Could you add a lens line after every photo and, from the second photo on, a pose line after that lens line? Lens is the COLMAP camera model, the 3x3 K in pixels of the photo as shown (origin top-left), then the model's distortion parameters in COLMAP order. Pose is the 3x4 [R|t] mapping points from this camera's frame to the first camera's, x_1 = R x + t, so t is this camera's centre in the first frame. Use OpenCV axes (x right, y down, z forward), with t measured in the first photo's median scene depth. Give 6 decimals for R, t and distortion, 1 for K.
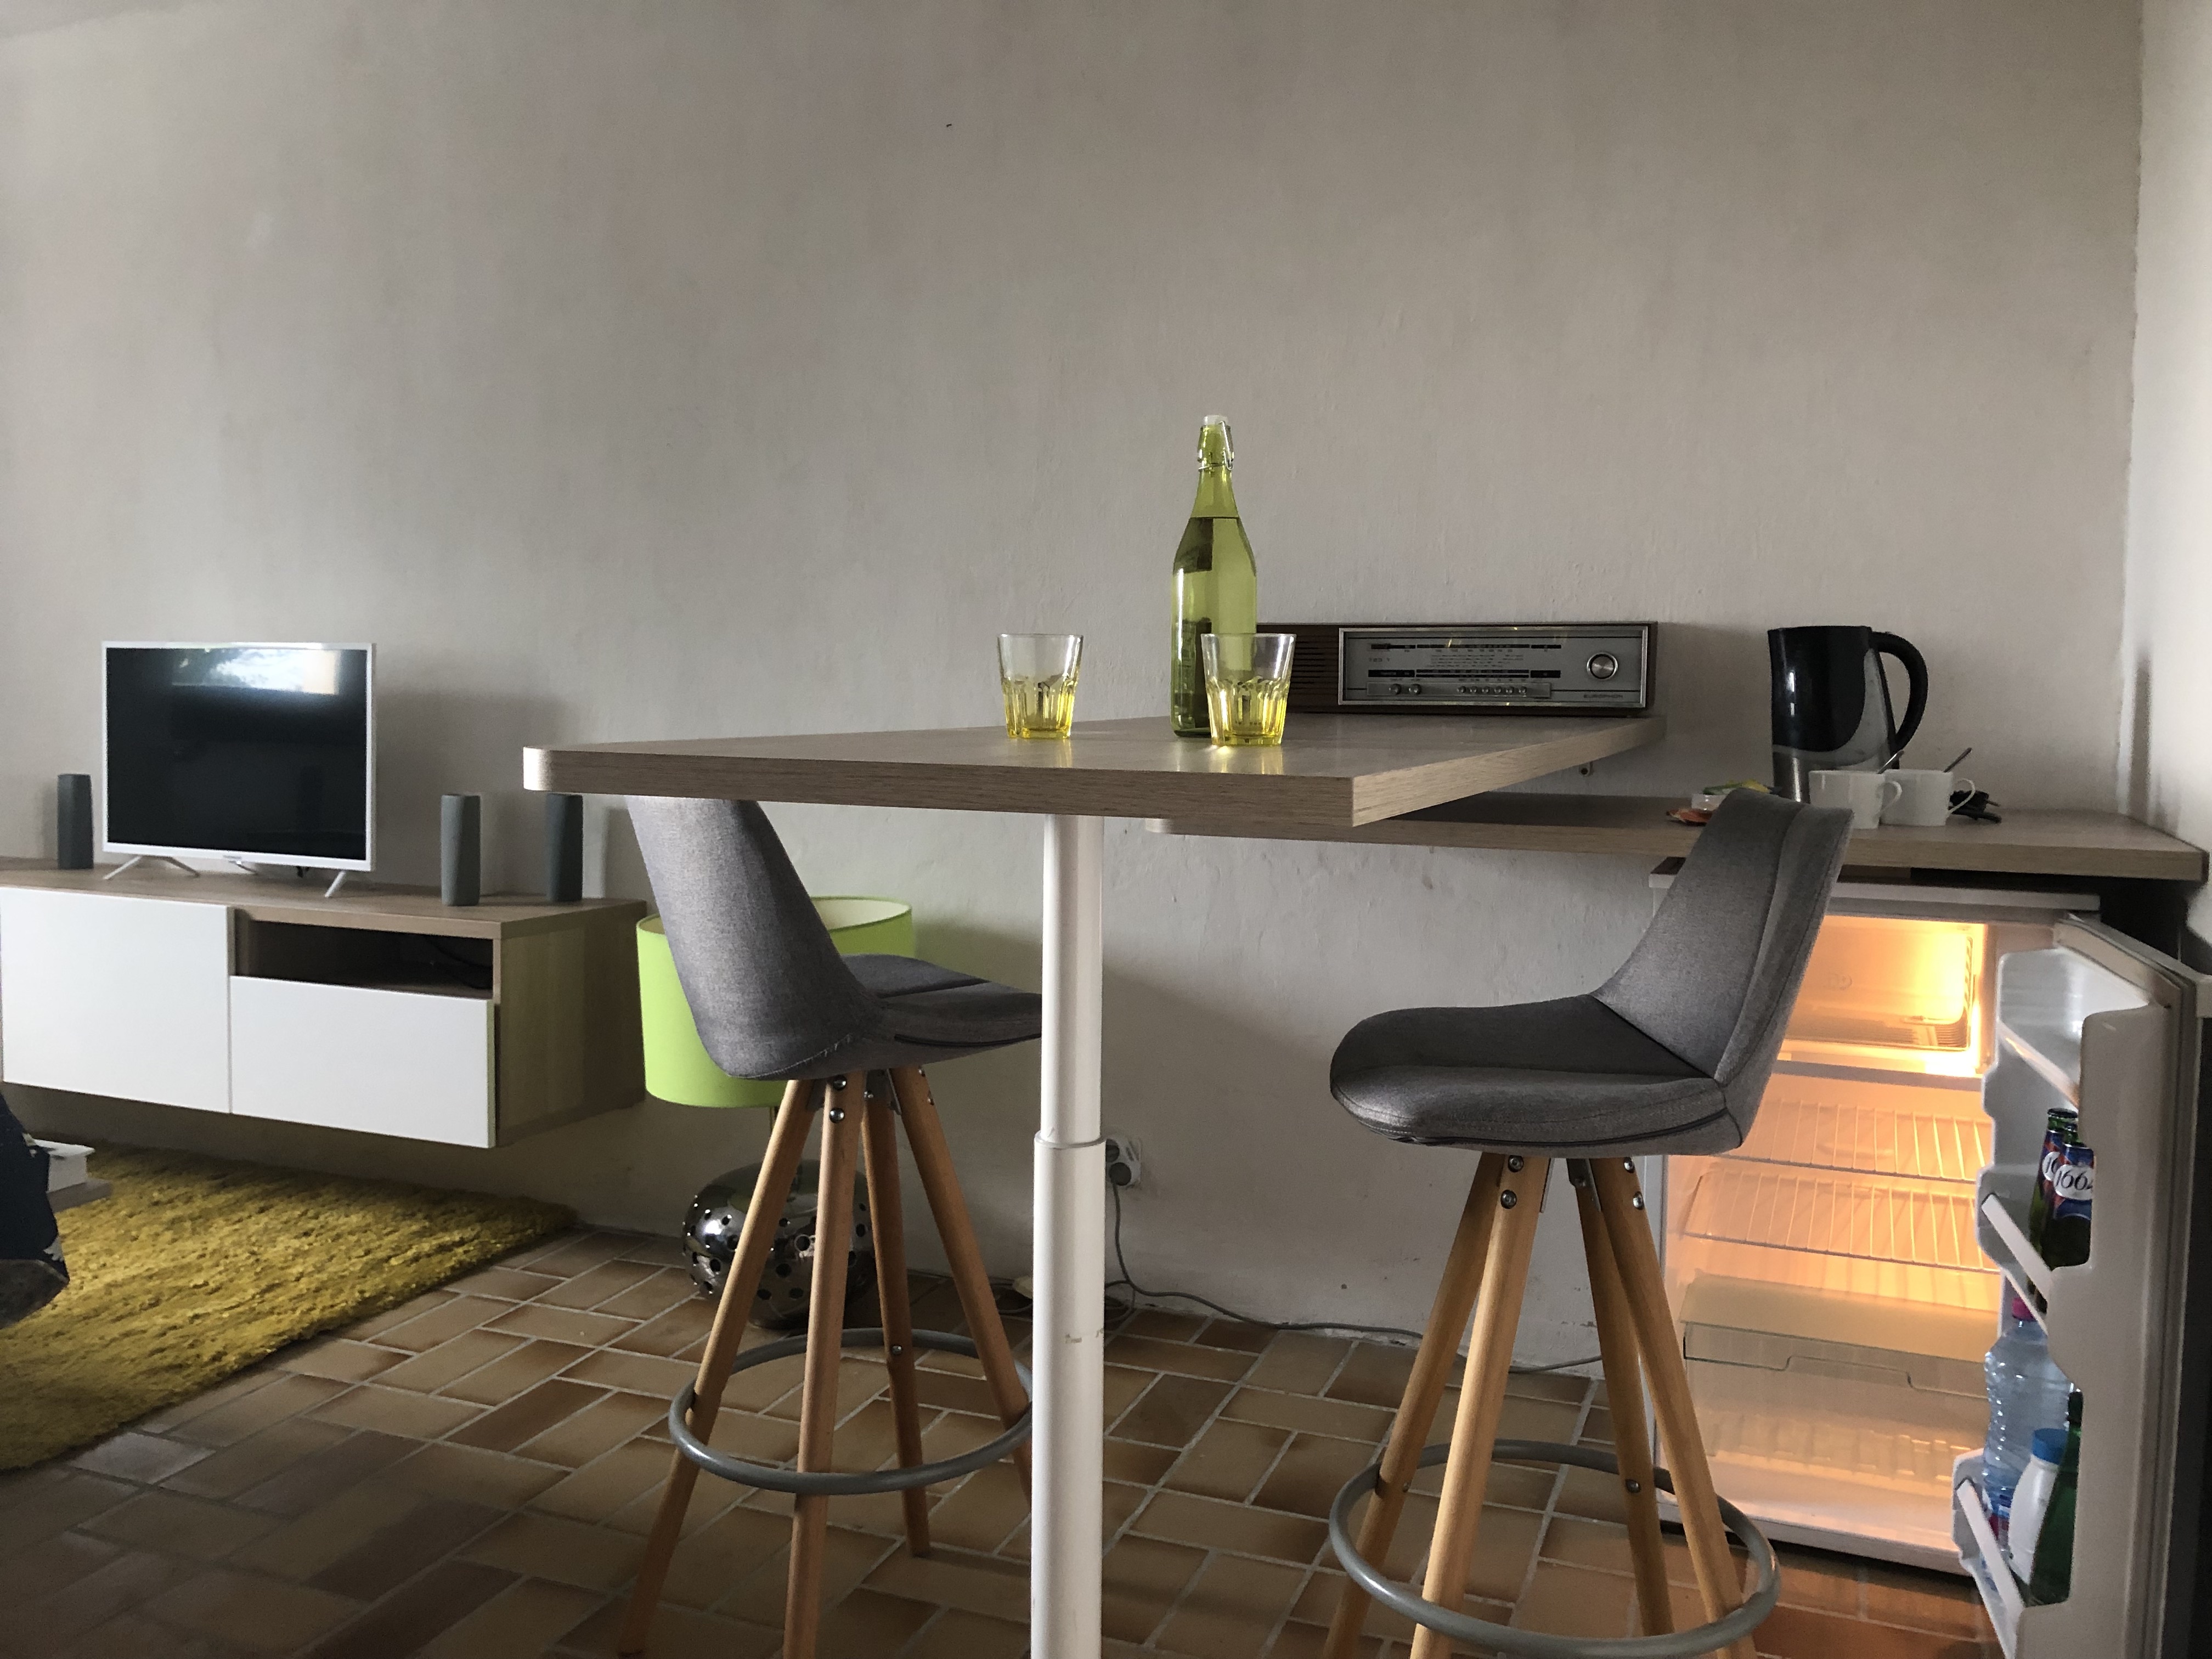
lens RADIAL K [[1819.6, 0, 1106.0], [0, 1819.6, 829.5], [0, 0, 1]] dist [0.011284, -0.000372]
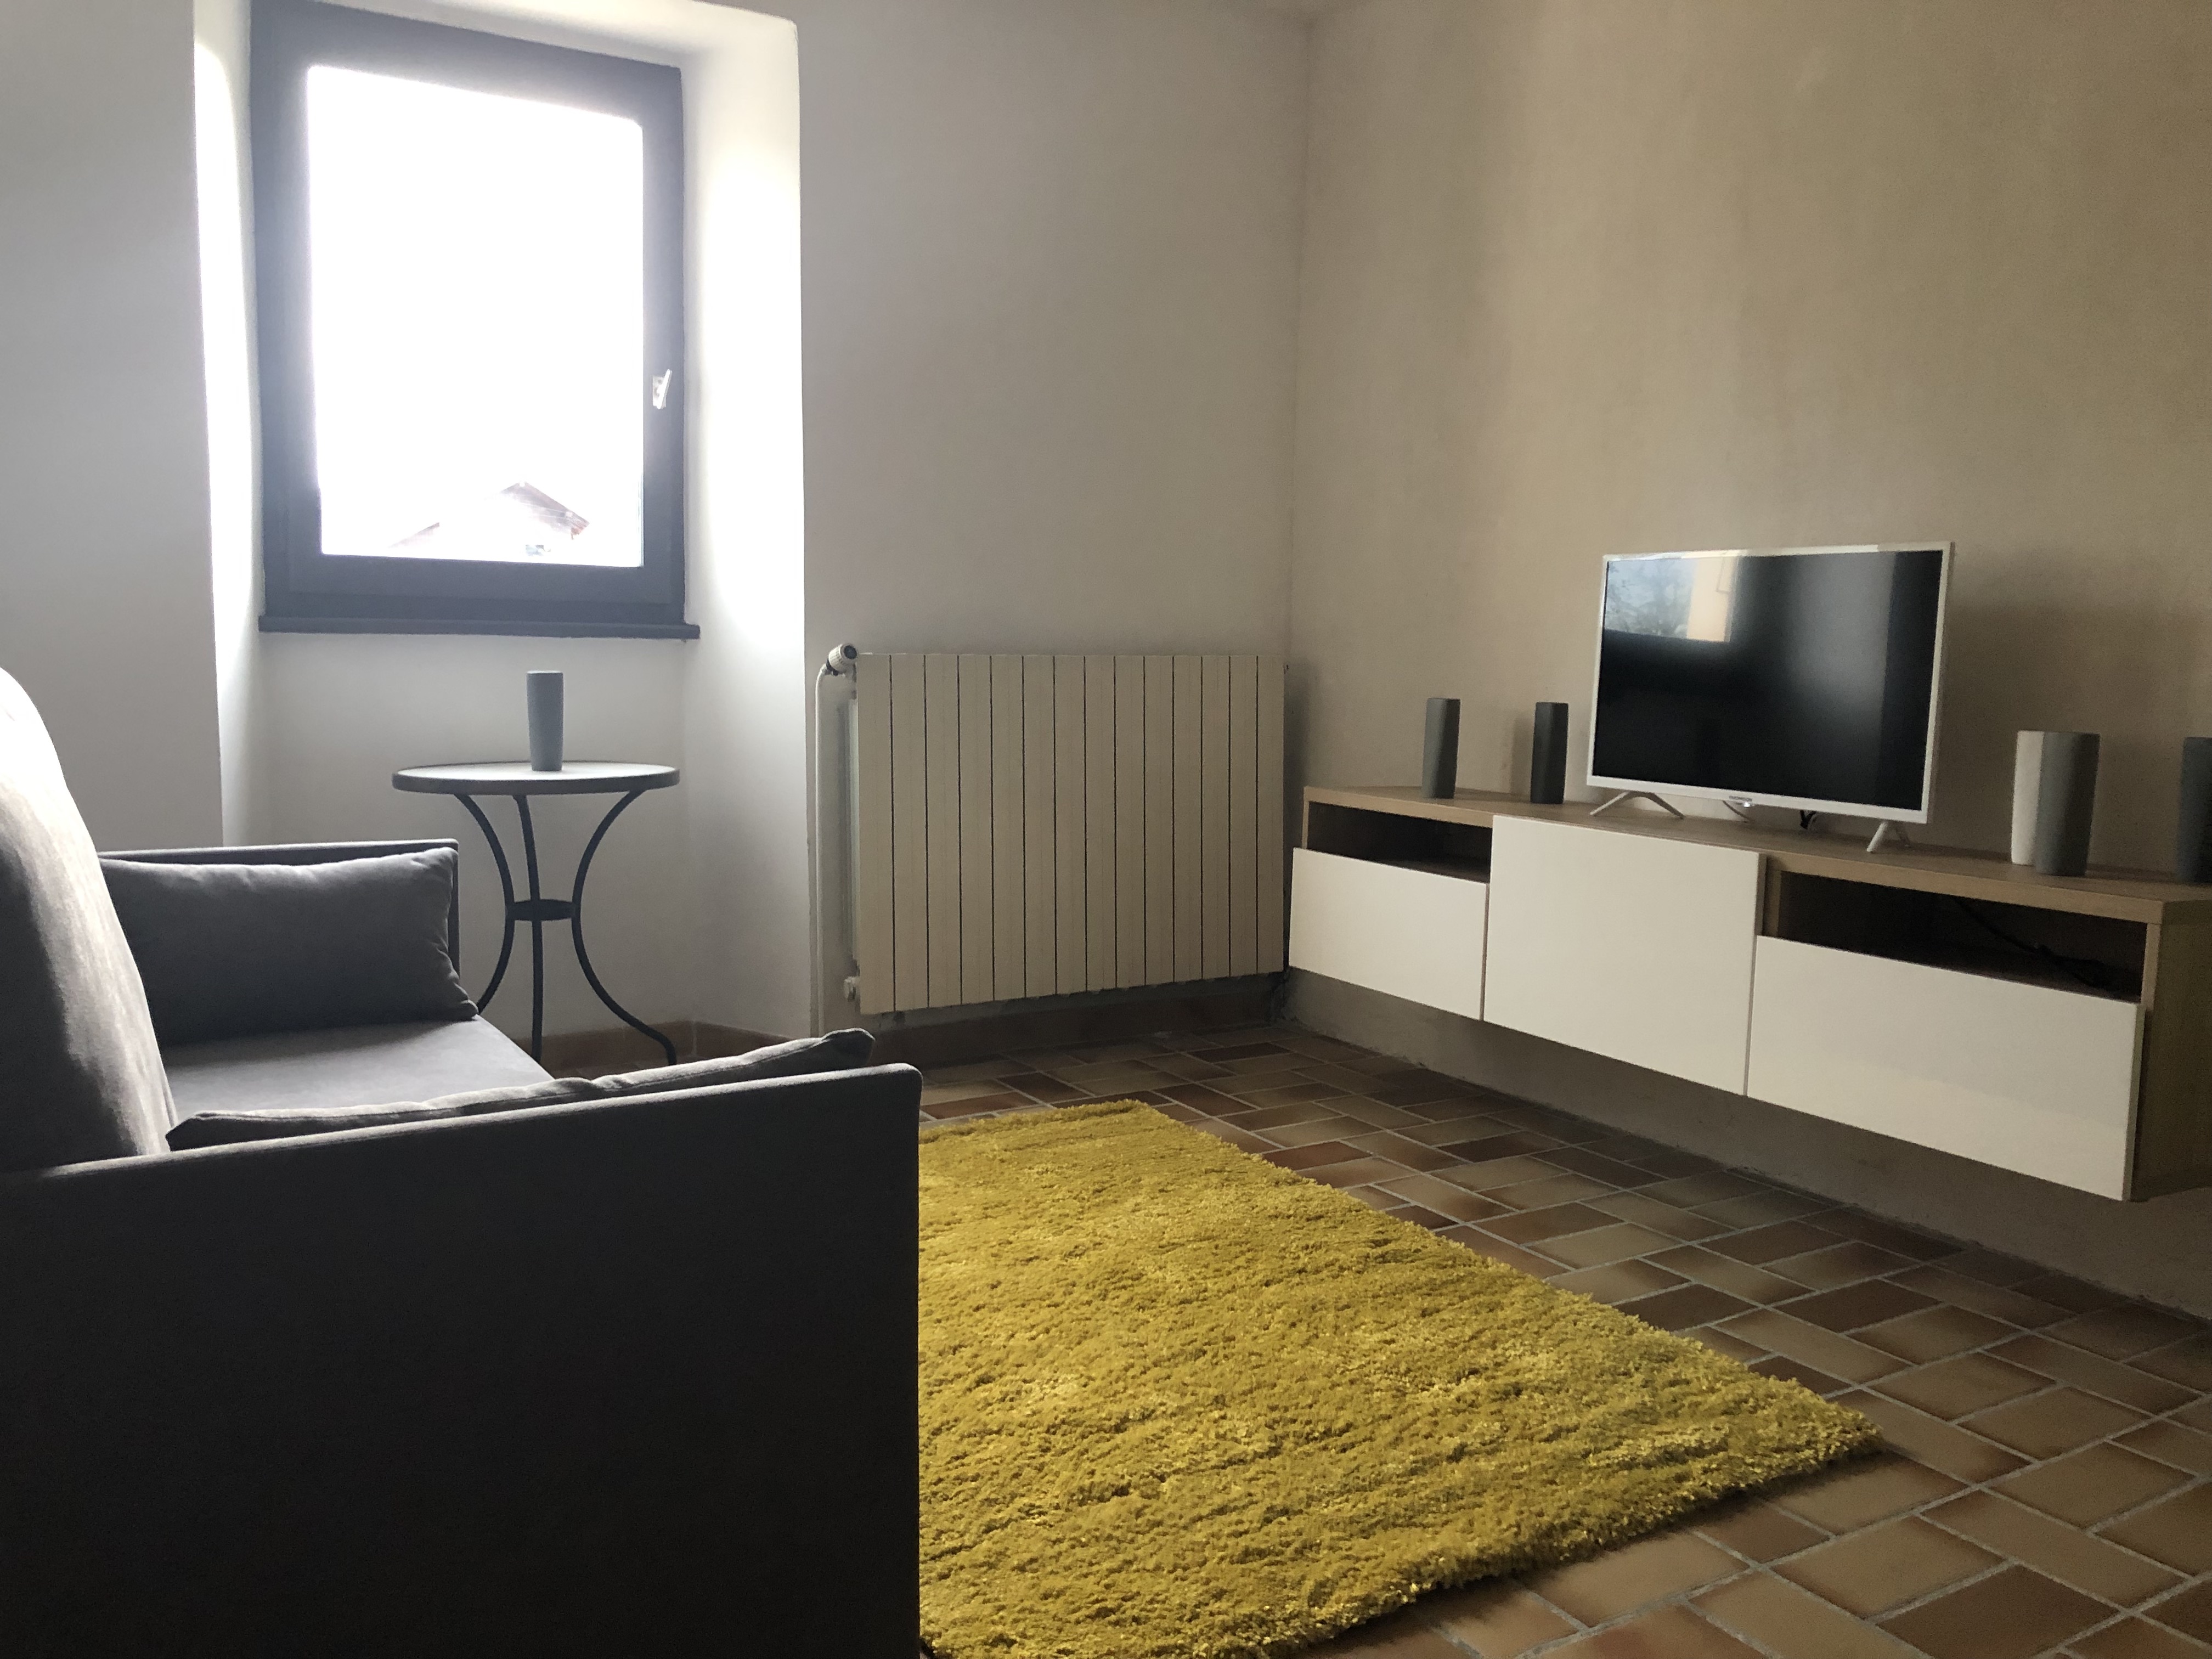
lens RADIAL K [[1819.6, 0, 1106.0], [0, 1819.6, 829.5], [0, 0, 1]] dist [0.011284, -0.000372]
pose [[0.797013, 0.068373, -0.600080, -0.245537], [-0.061633, 0.997592, 0.031806, 0.025762], [0.600810, 0.011635, 0.799308, 0.157611]]
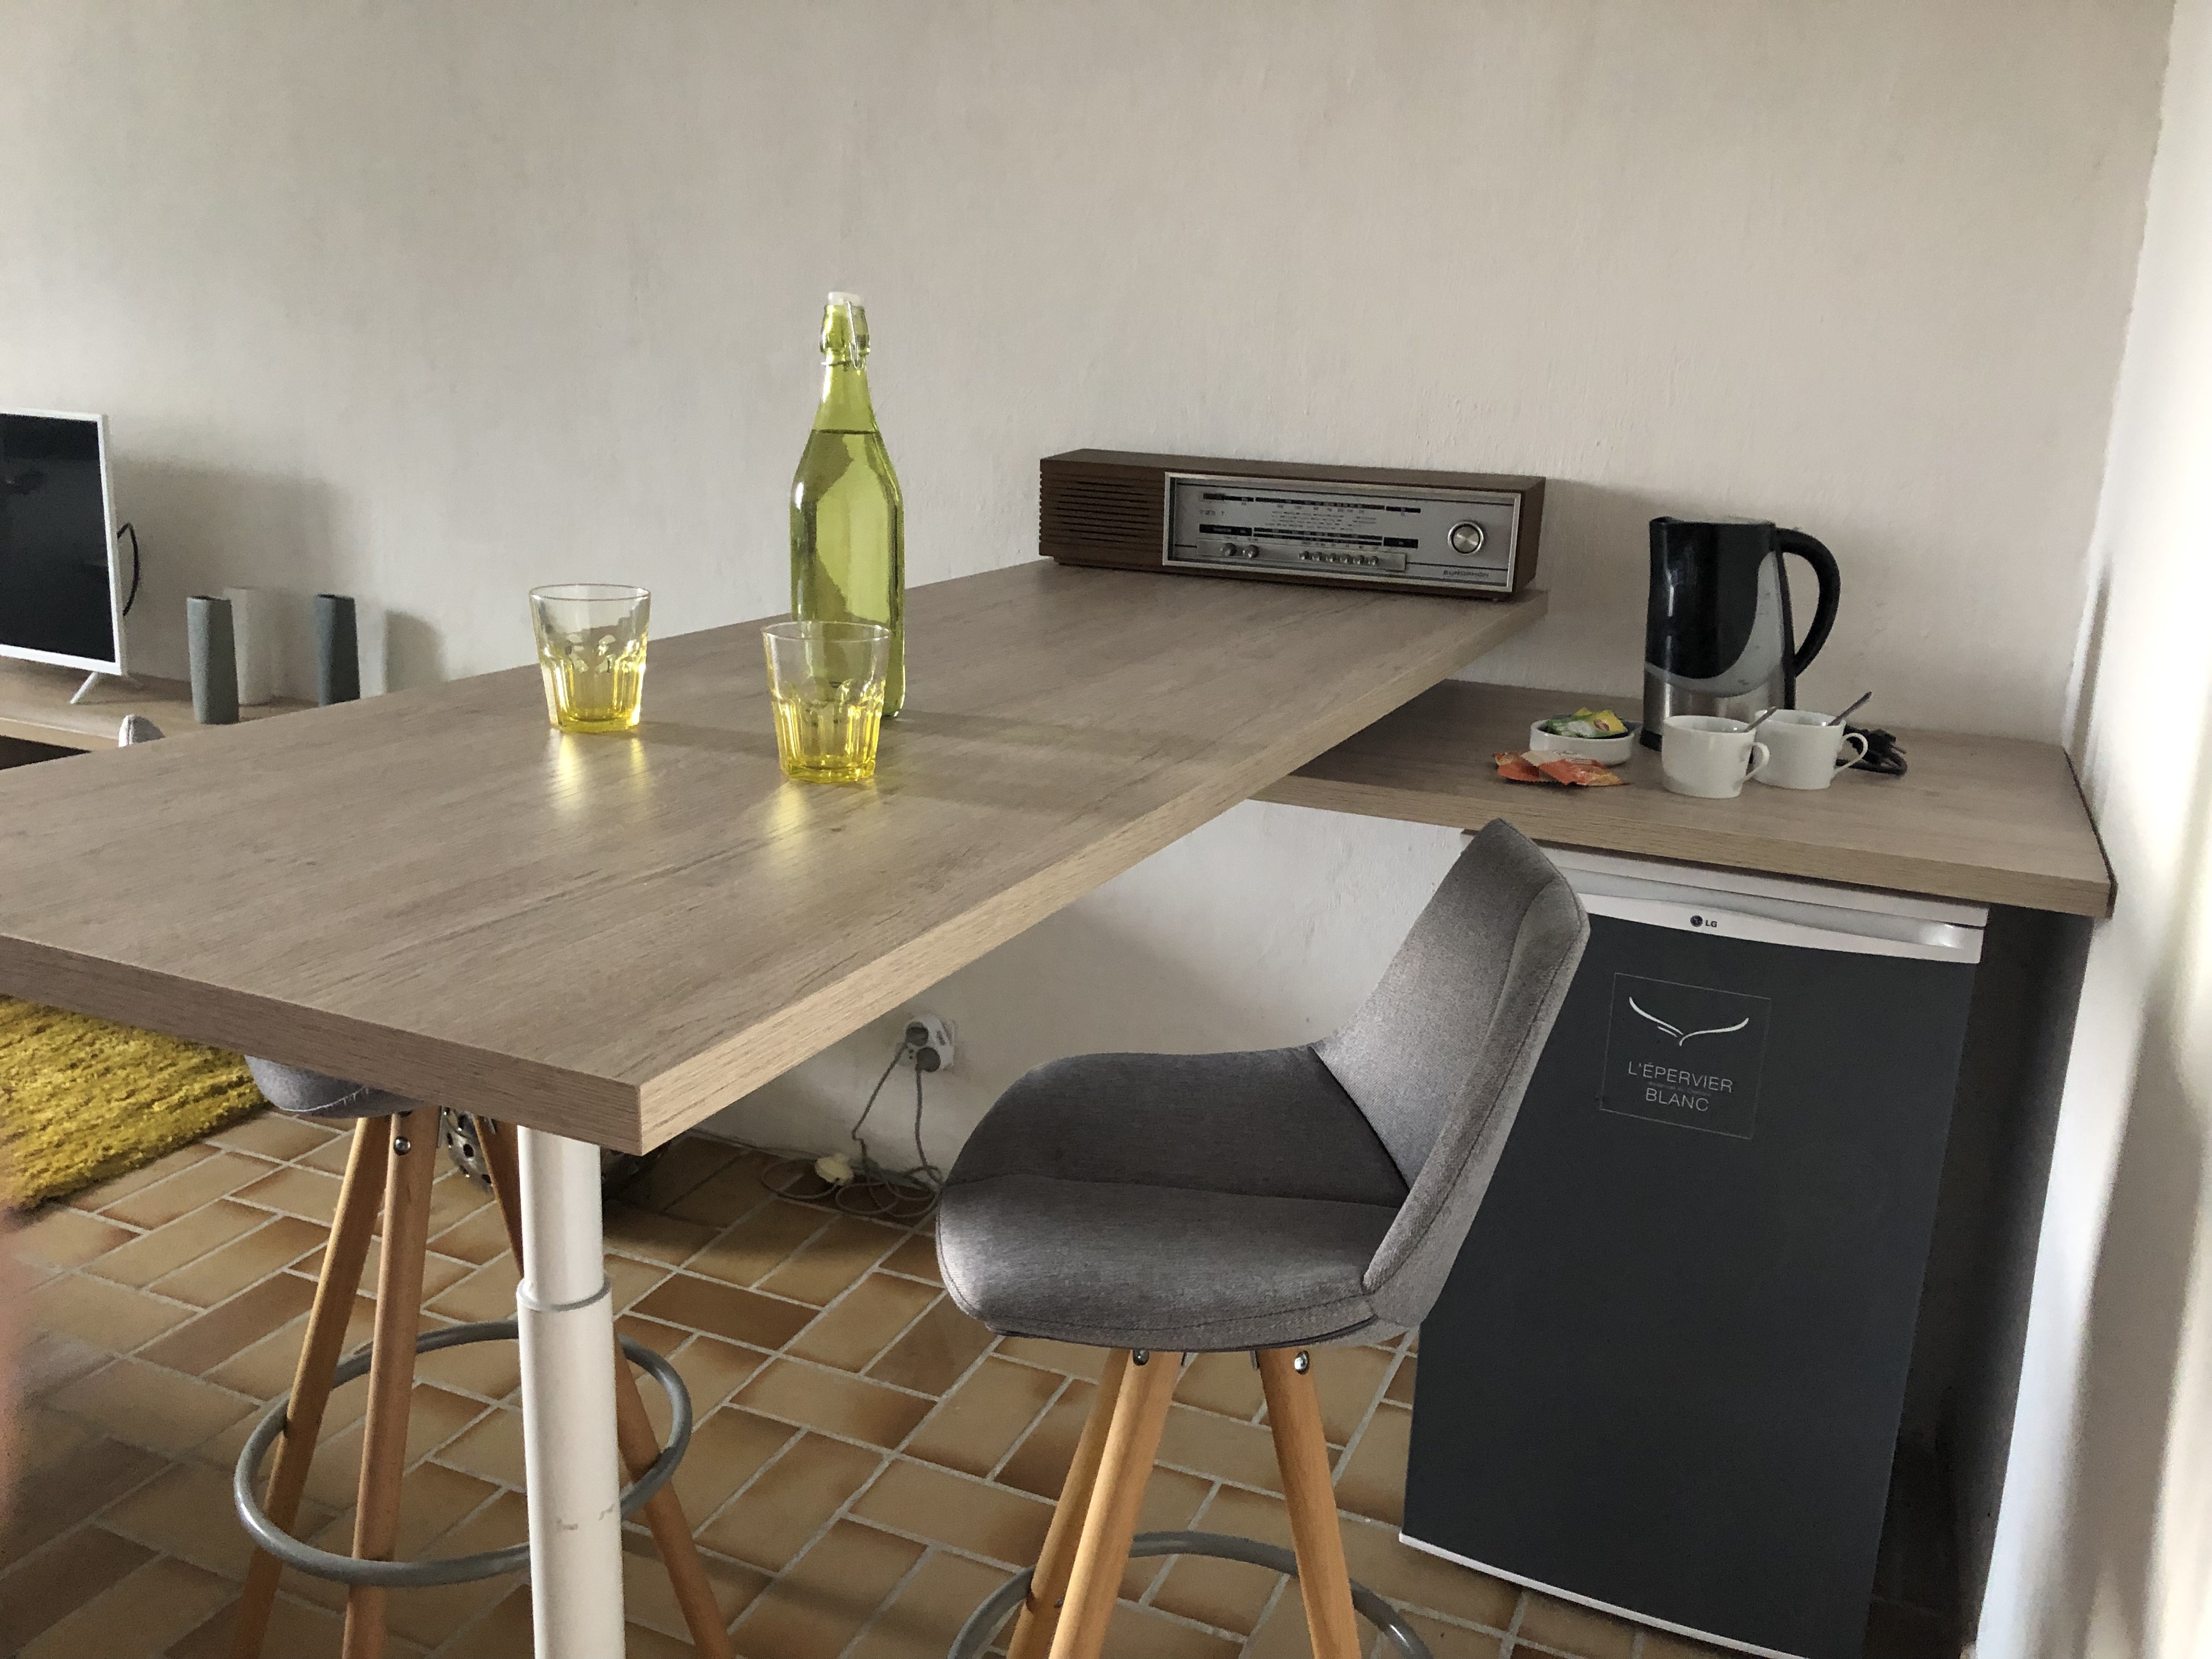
lens RADIAL K [[1822.4, 0, 1104.3], [0, 1822.4, 839.5], [0, 0, 1]] dist [0.028917, -0.007459]
pose [[0.999211, 0.036570, -0.015512, 0.110954], [-0.033282, 0.983886, 0.175672, -0.085021], [0.021686, -0.175018, 0.984326, 0.130803]]
